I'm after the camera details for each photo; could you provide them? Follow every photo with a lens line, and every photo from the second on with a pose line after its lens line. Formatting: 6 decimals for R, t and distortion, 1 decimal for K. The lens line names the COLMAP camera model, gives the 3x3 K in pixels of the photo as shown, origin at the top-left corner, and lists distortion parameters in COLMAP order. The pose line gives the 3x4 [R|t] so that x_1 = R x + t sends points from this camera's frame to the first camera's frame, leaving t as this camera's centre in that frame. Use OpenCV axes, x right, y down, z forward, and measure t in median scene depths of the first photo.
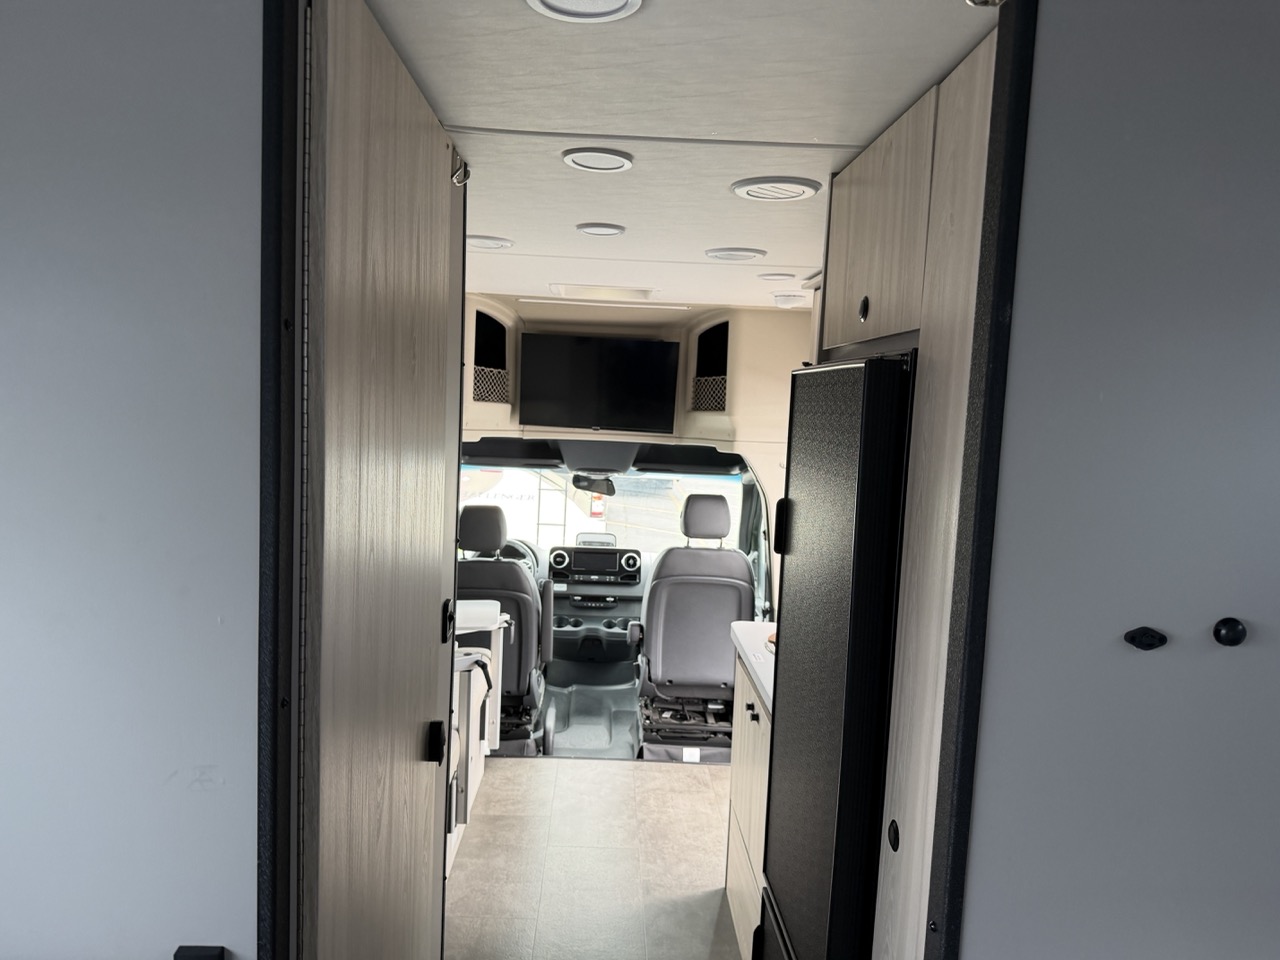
lens RADIAL K [[902.6, 0, 631.2], [0, 902.6, 471.0], [0, 0, 1]] dist [0.056972, -0.061769]
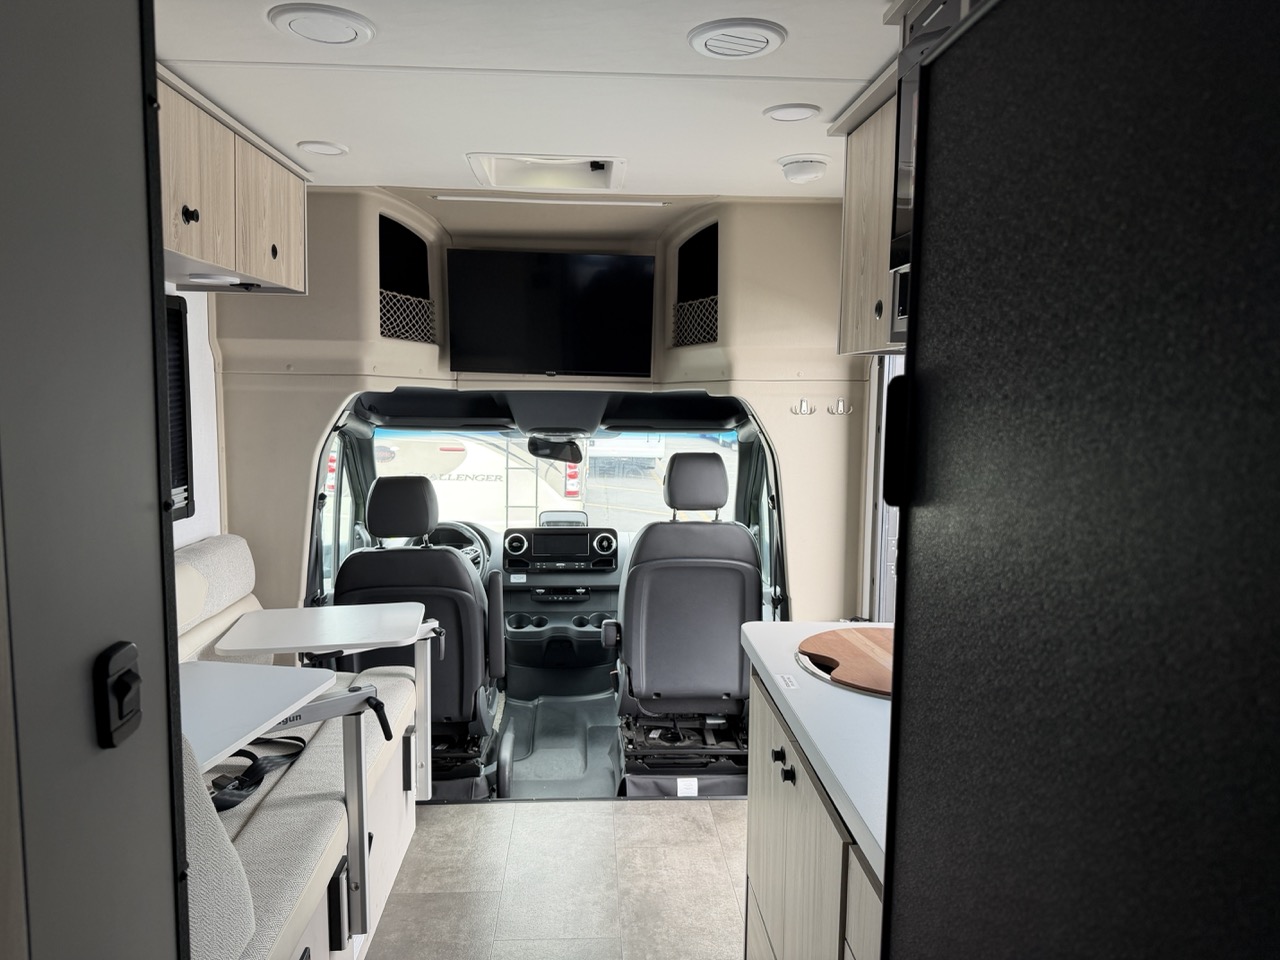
lens RADIAL K [[902.6, 0, 648.0], [0, 902.6, 467.1], [0, 0, 1]] dist [0.056972, -0.061769]
pose [[0.998686, -0.034702, 0.037713, 0.012351], [0.034131, 0.999294, 0.015673, 0.024240], [-0.038230, -0.014365, 0.999166, 0.224940]]
